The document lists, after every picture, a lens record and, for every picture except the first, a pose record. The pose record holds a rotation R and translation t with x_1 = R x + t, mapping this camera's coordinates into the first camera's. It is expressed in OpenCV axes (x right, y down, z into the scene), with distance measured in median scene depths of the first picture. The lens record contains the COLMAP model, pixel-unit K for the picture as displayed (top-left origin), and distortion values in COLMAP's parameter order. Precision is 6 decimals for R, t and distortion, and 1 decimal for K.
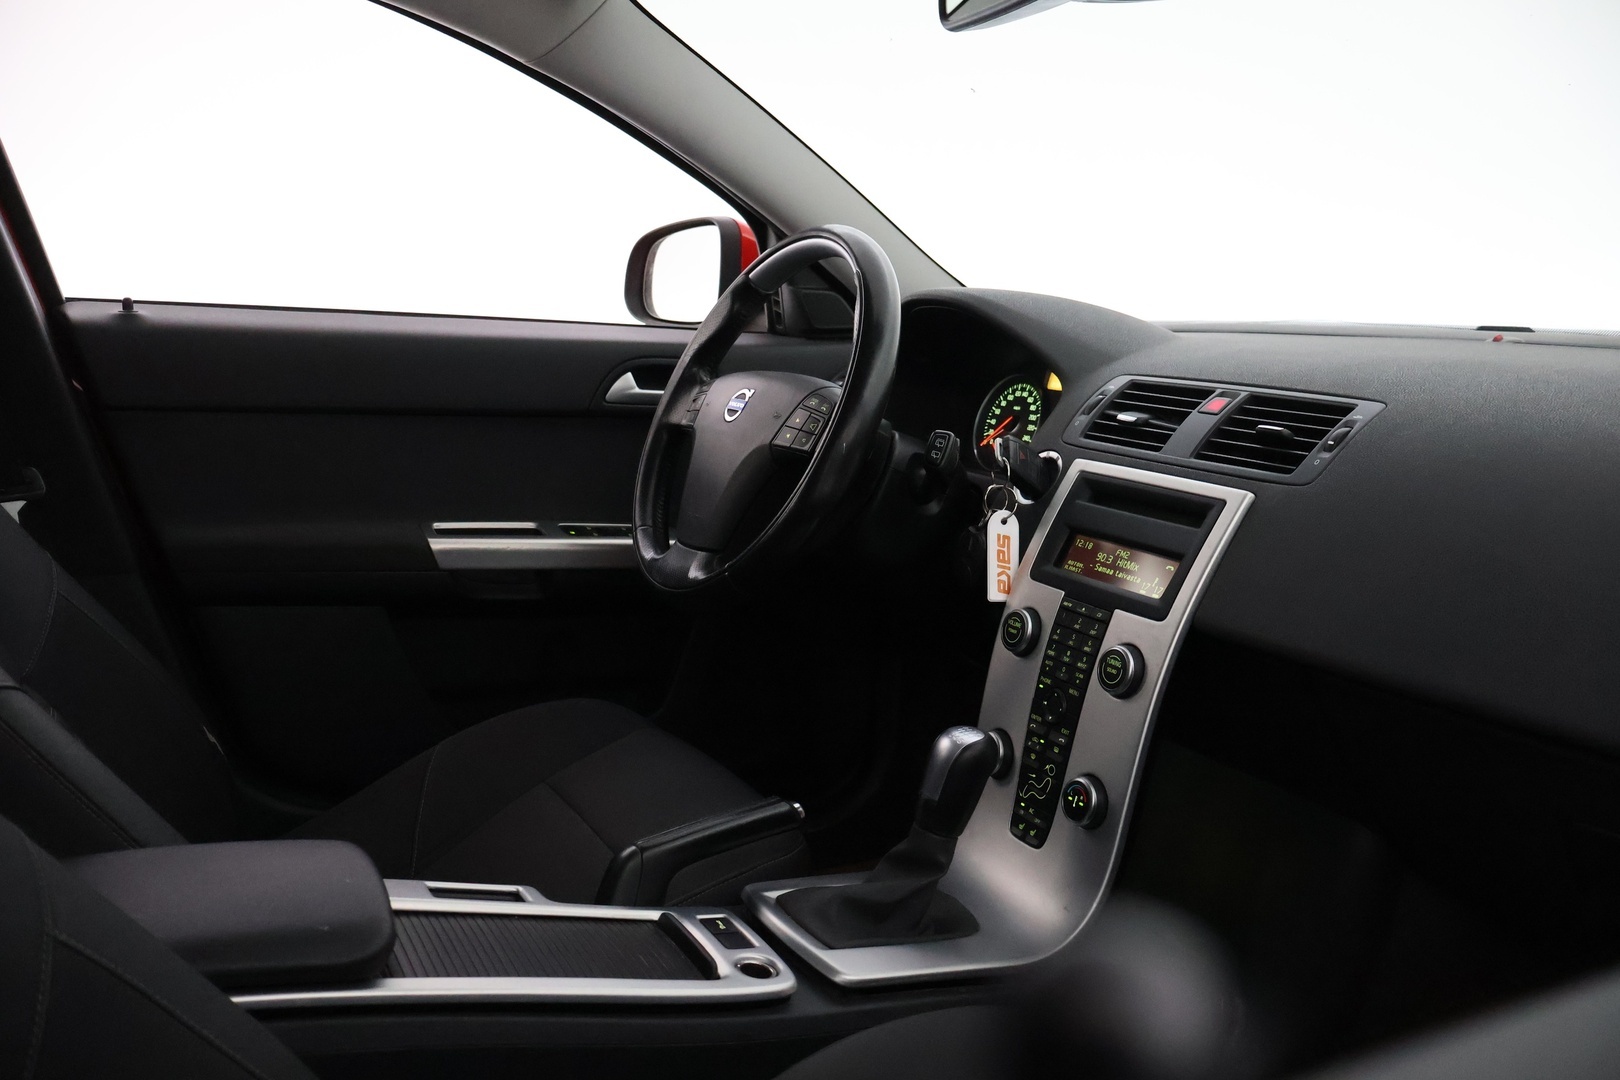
lens RADIAL K [[1343.4, 0, 808.5], [0, 1343.4, 544.2], [0, 0, 1]] dist [-0.006418, 0.014971]
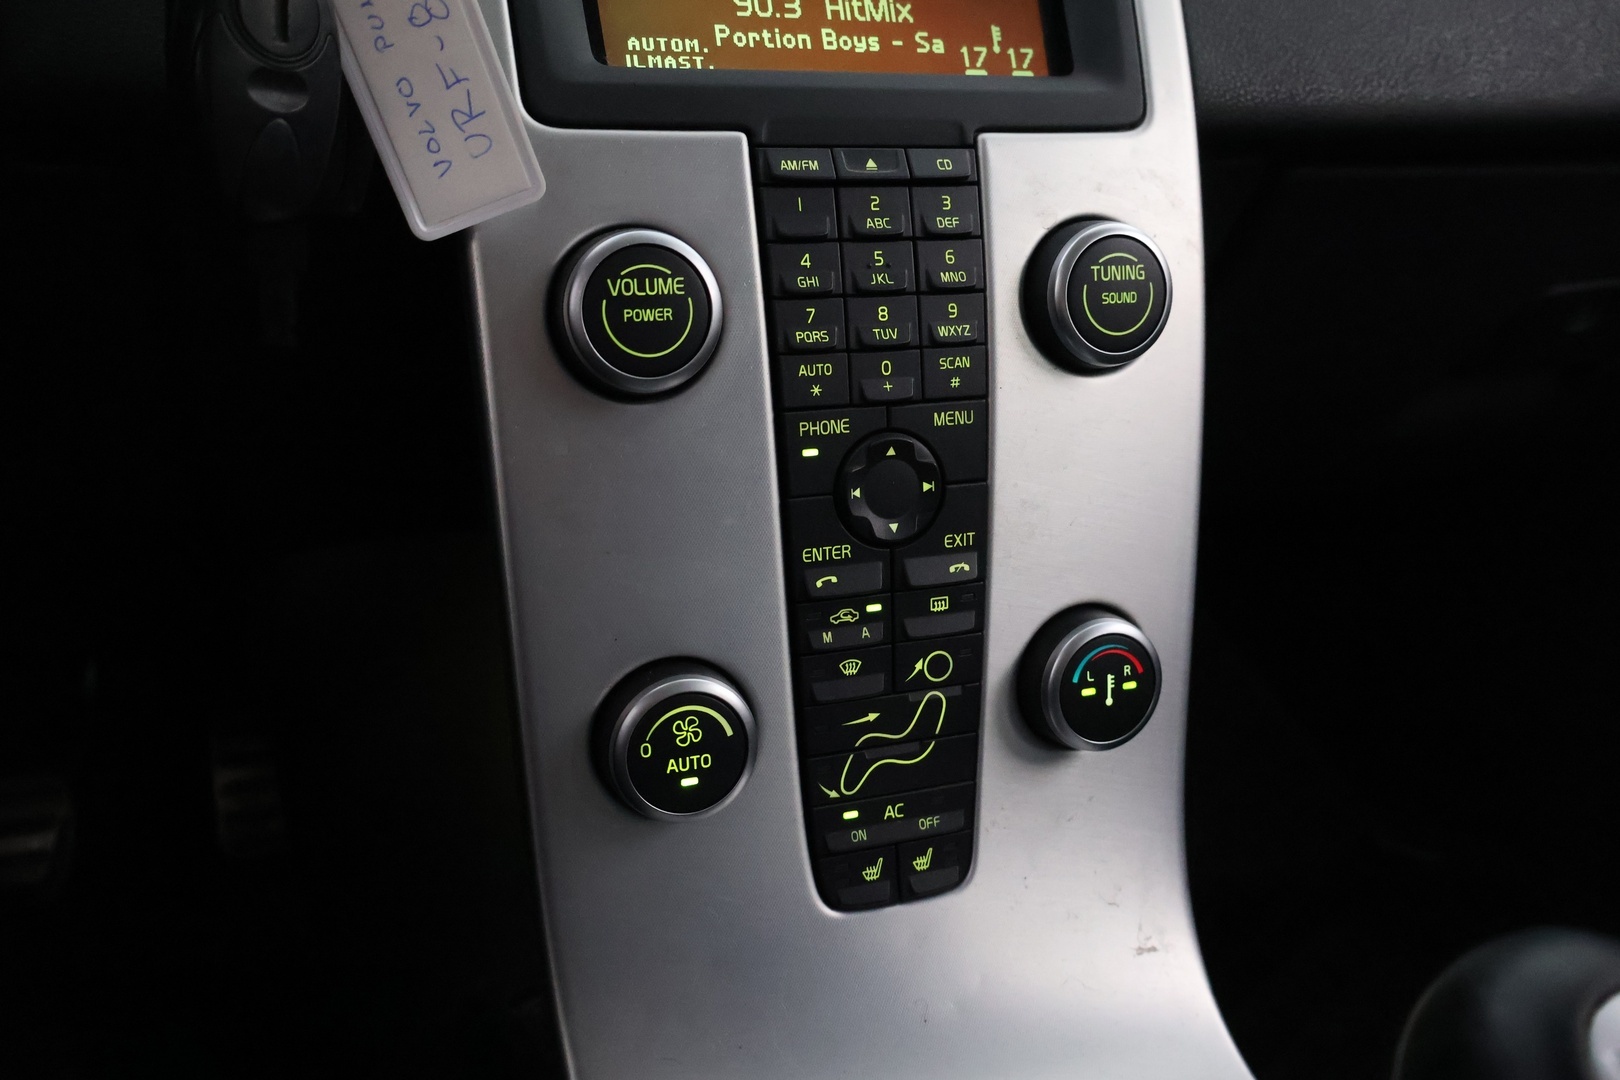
lens RADIAL K [[1343.4, 0, 802.8], [0, 1343.4, 537.1], [0, 0, 1]] dist [-0.006418, 0.014971]
pose [[0.136151, -0.383408, 0.913488, -0.113722], [0.154429, 0.919017, 0.362712, 0.012250], [-0.978578, 0.091685, 0.184335, 0.949570]]
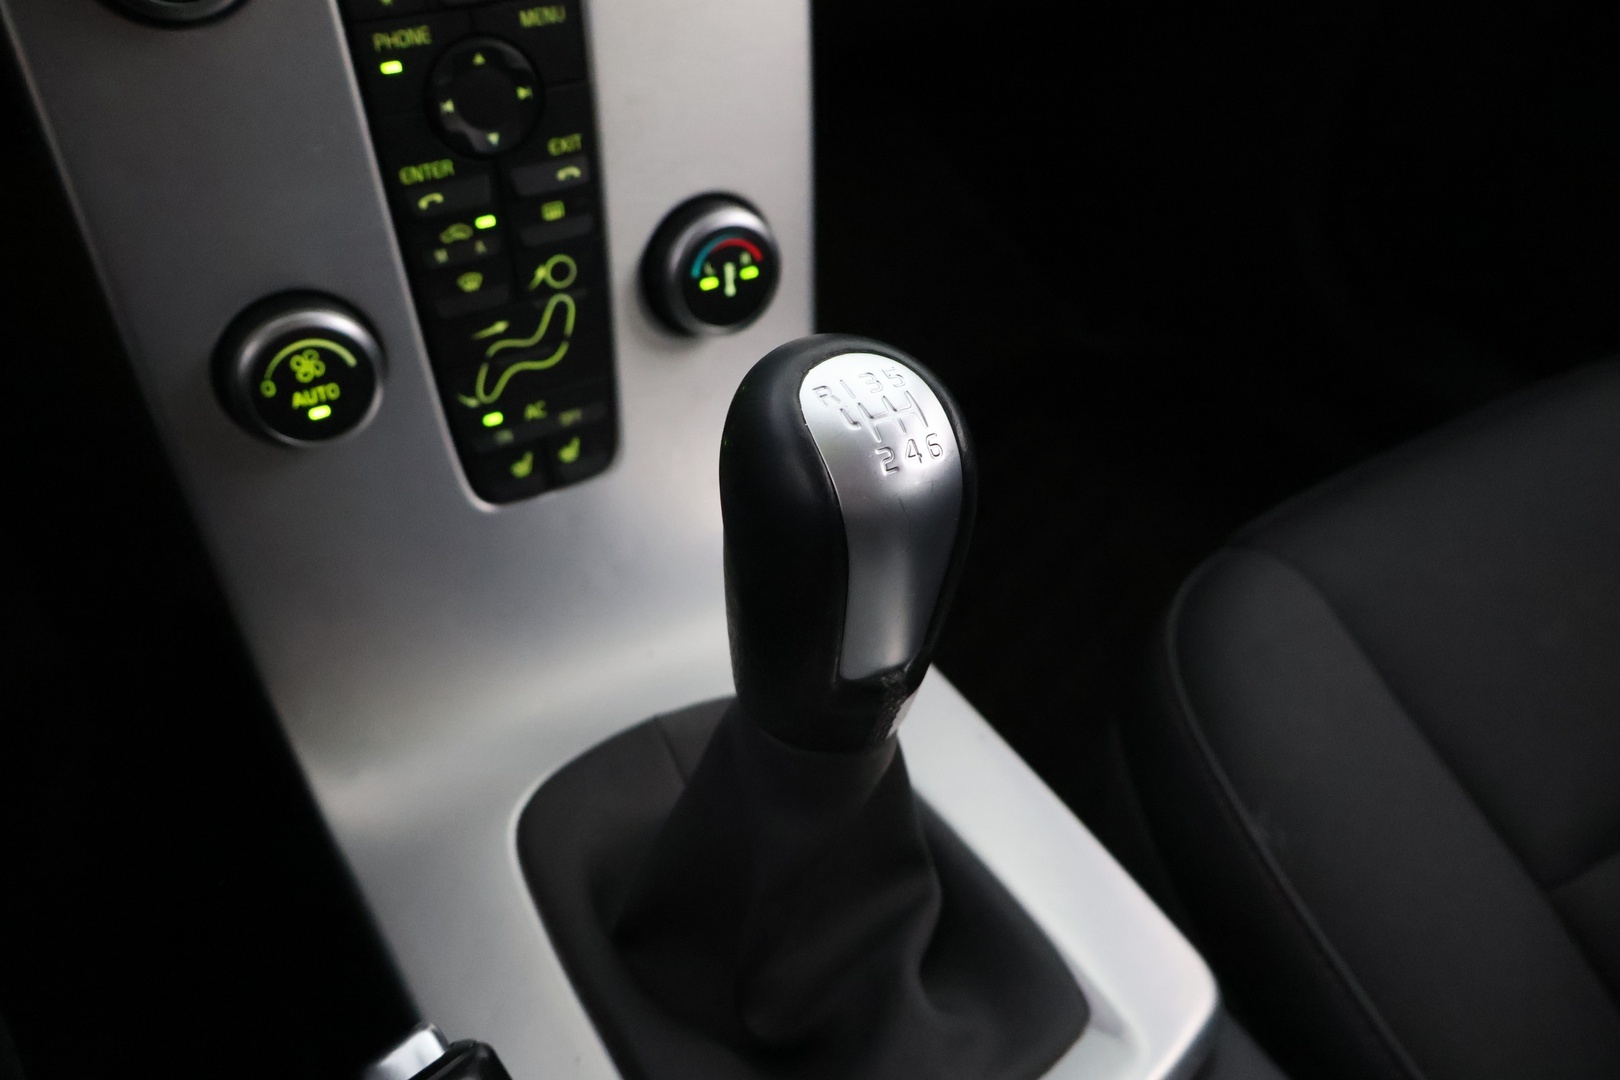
lens RADIAL K [[1343.4, 0, 804.9], [0, 1343.4, 539.7], [0, 0, 1]] dist [-0.006418, 0.014971]
pose [[-0.049045, -0.693730, 0.718563, -0.114019], [0.131490, 0.708683, 0.693166, -0.012761], [-0.990104, 0.128480, 0.056461, 0.909448]]
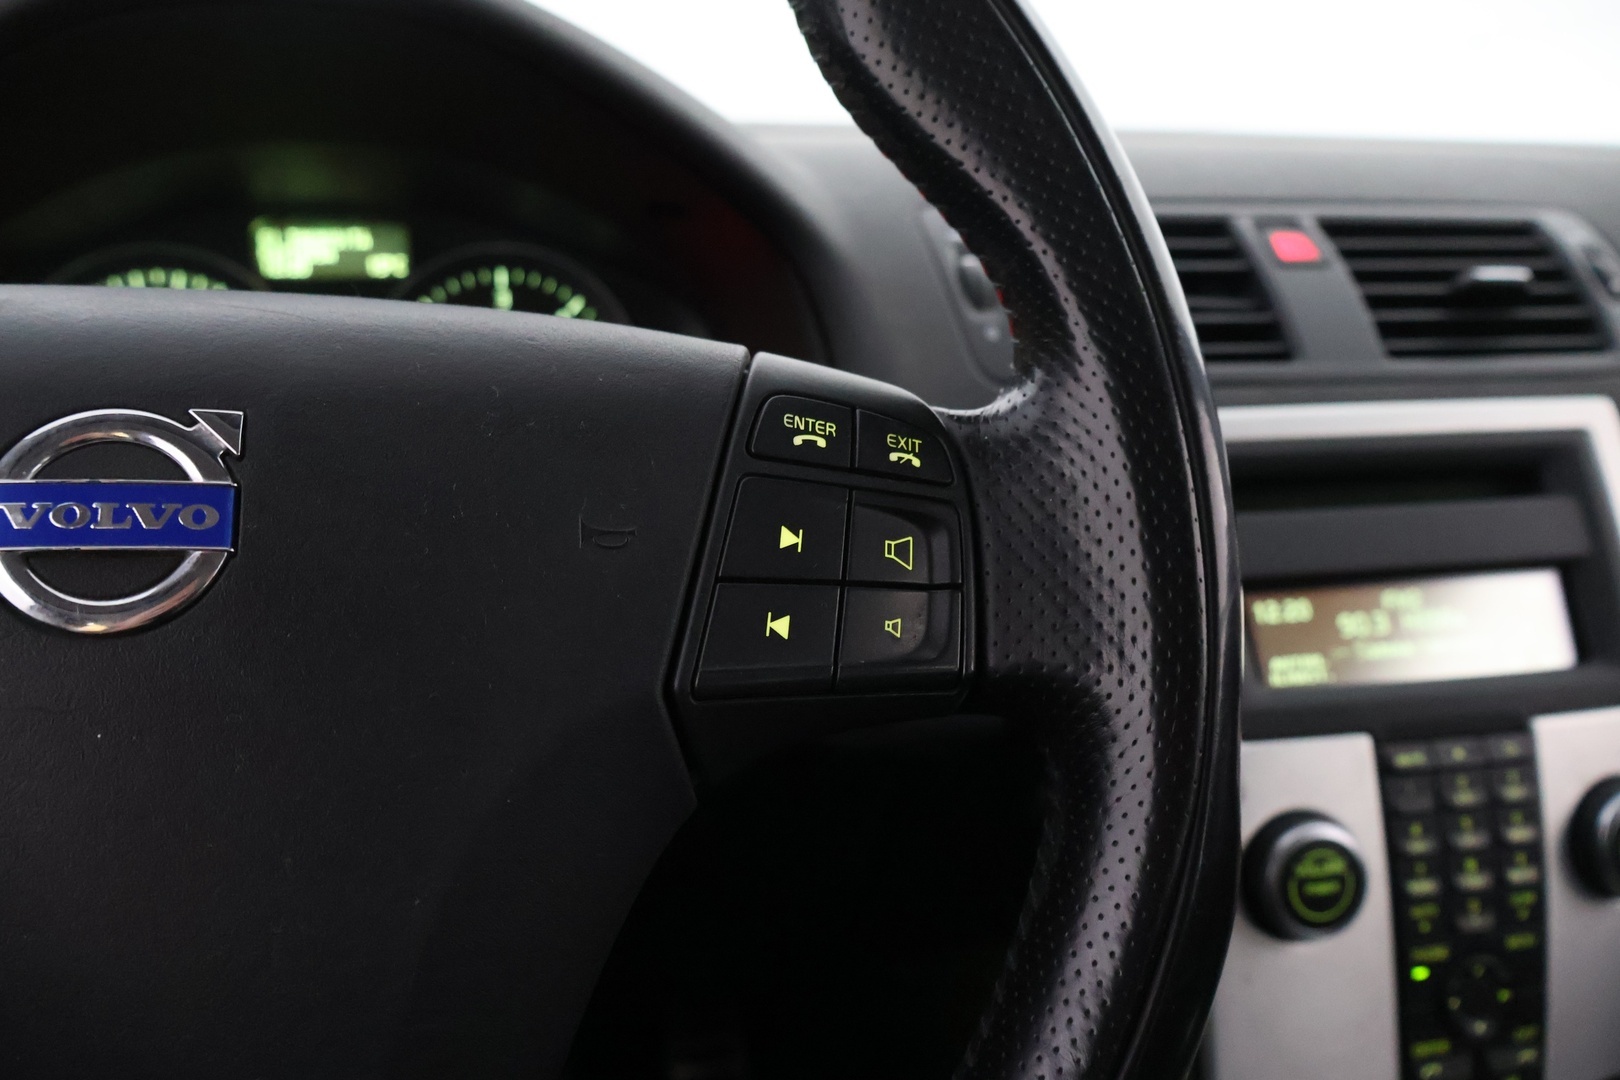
lens RADIAL K [[1343.4, 0, 789.4], [0, 1343.4, 535.3], [0, 0, 1]] dist [-0.006418, 0.014971]
pose [[0.246171, -0.268631, 0.931256, -0.216324], [0.177672, 0.957049, 0.229106, -0.148160], [-0.952802, 0.109059, 0.283326, 1.054885]]
